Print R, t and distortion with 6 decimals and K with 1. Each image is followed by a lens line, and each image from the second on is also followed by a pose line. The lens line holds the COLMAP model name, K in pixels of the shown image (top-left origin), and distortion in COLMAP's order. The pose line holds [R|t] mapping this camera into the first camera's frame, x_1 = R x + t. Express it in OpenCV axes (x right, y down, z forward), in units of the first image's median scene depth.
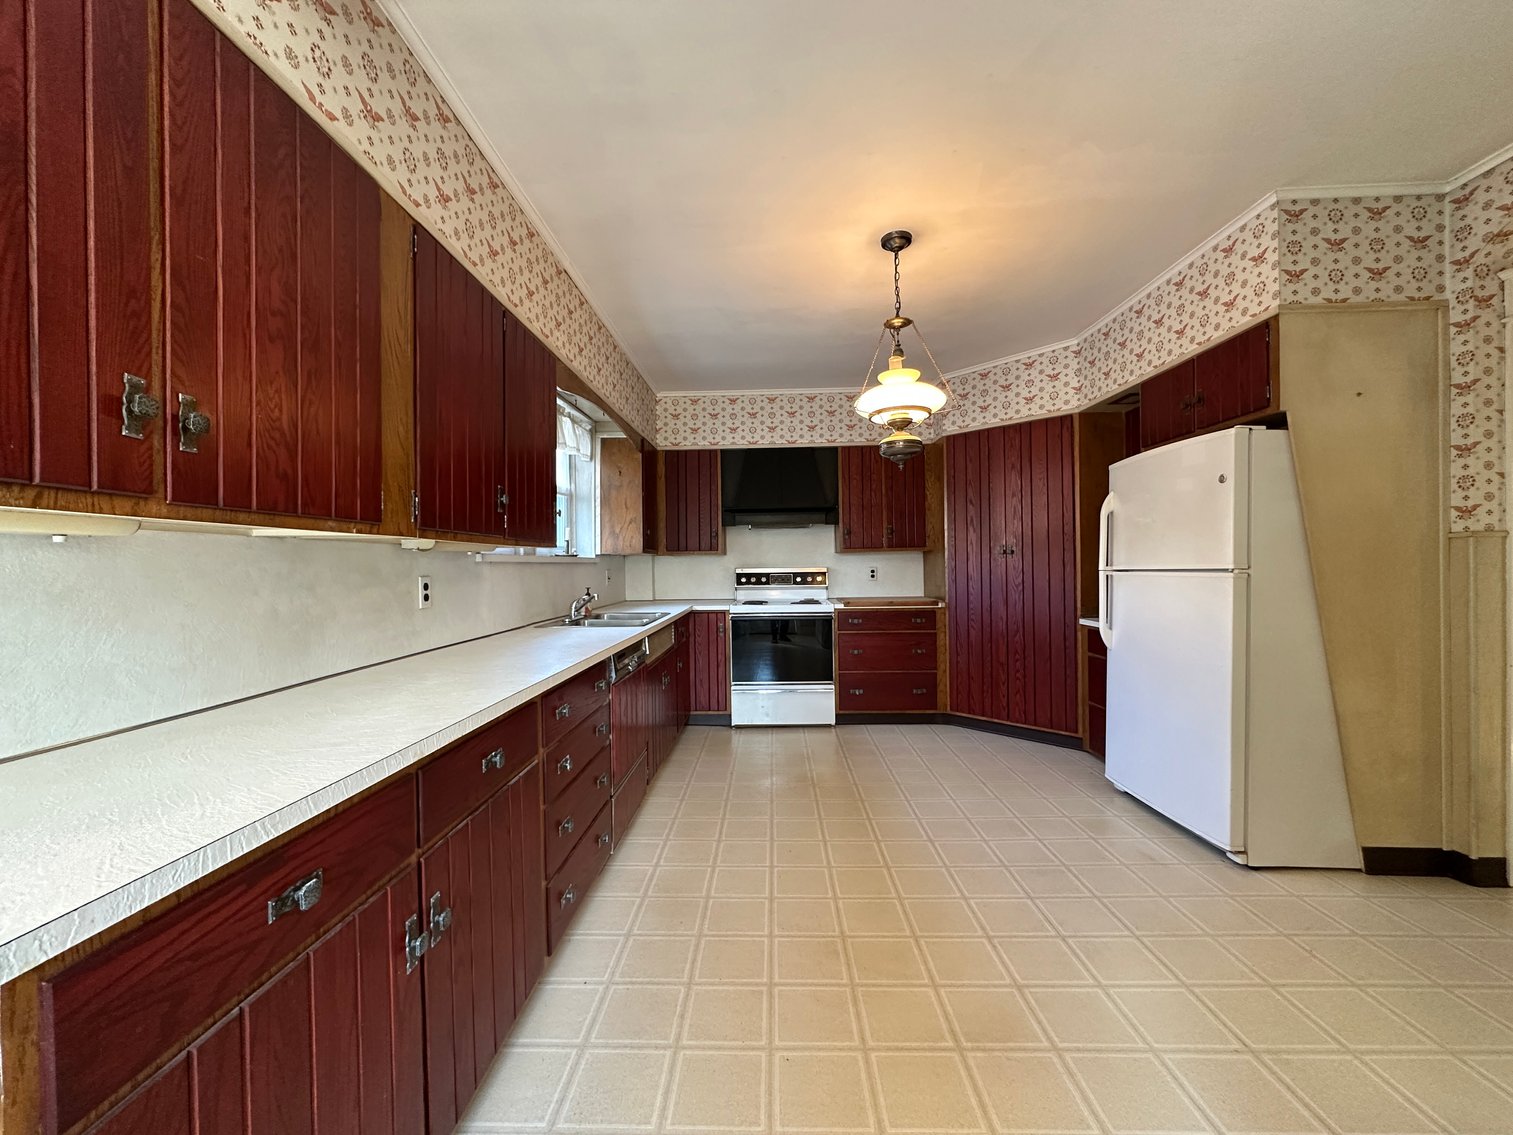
lens RADIAL K [[602.5, 0, 756.5], [0, 602.5, 567.5], [0, 0, 1]] dist [-0.002598, 0.000088]
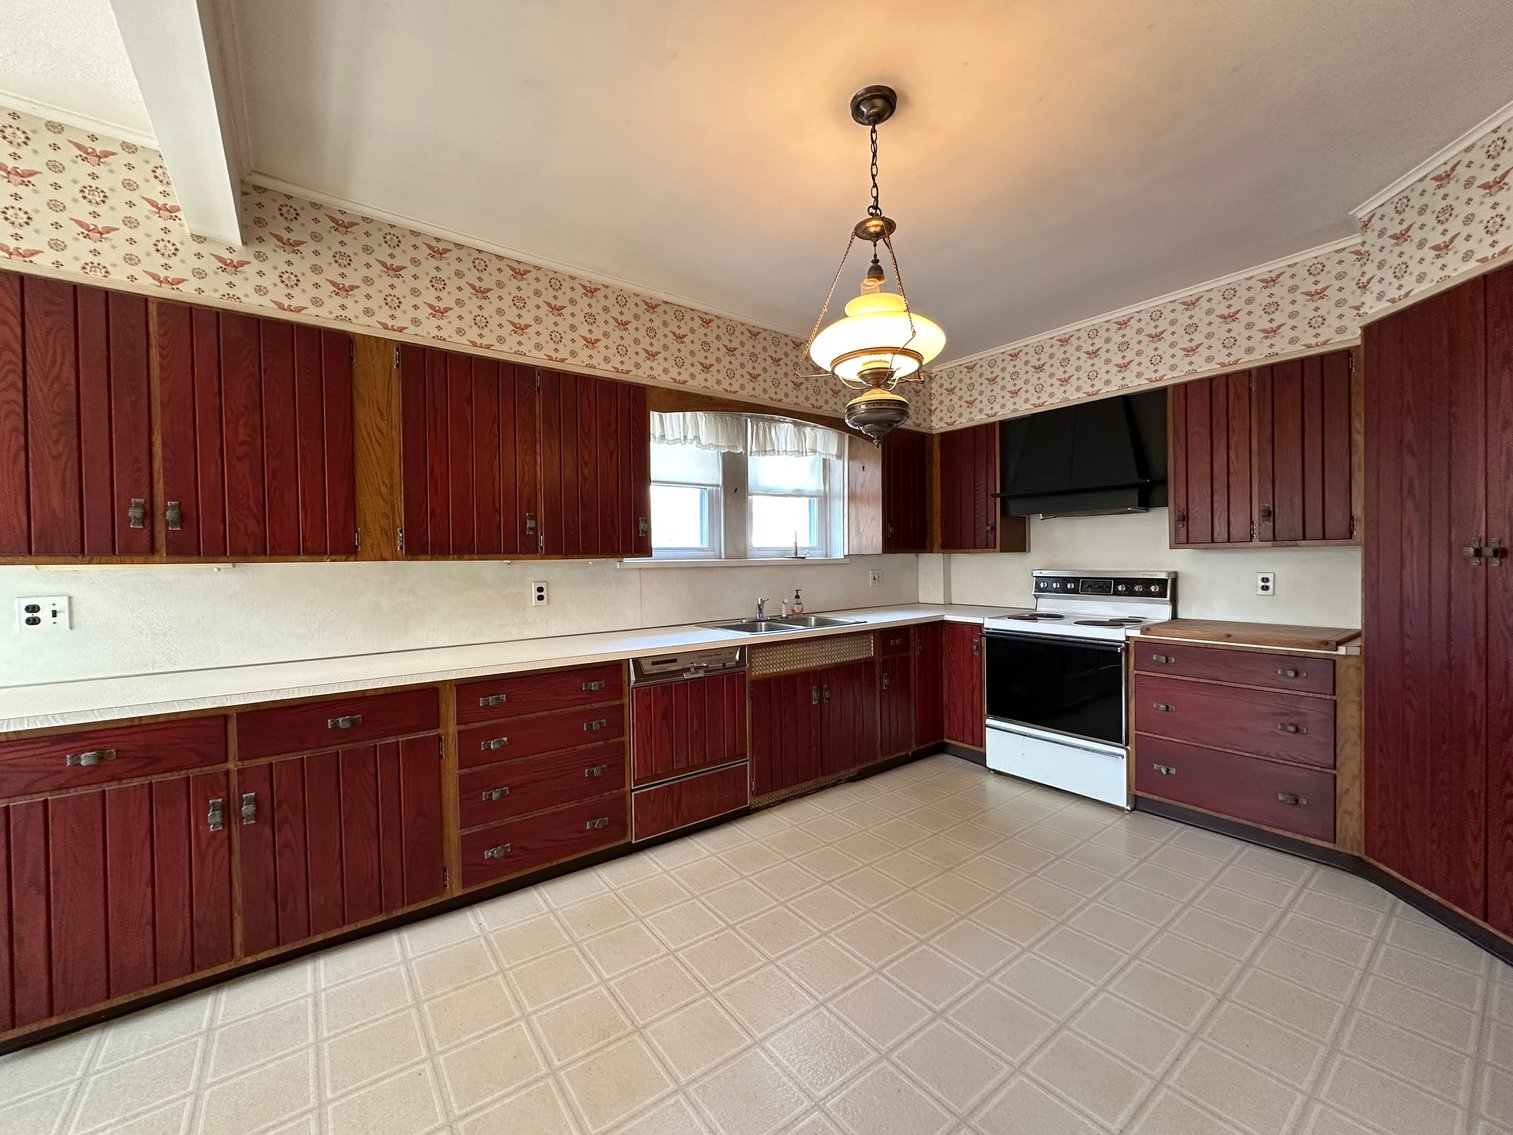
lens RADIAL K [[602.5, 0, 756.5], [0, 602.5, 567.5], [0, 0, 1]] dist [-0.002598, 0.000088]
pose [[0.626486, 0.018820, -0.779205, 0.404122], [0.000955, 0.999689, 0.024913, -0.025325], [0.779432, -0.016352, 0.626274, 0.276132]]
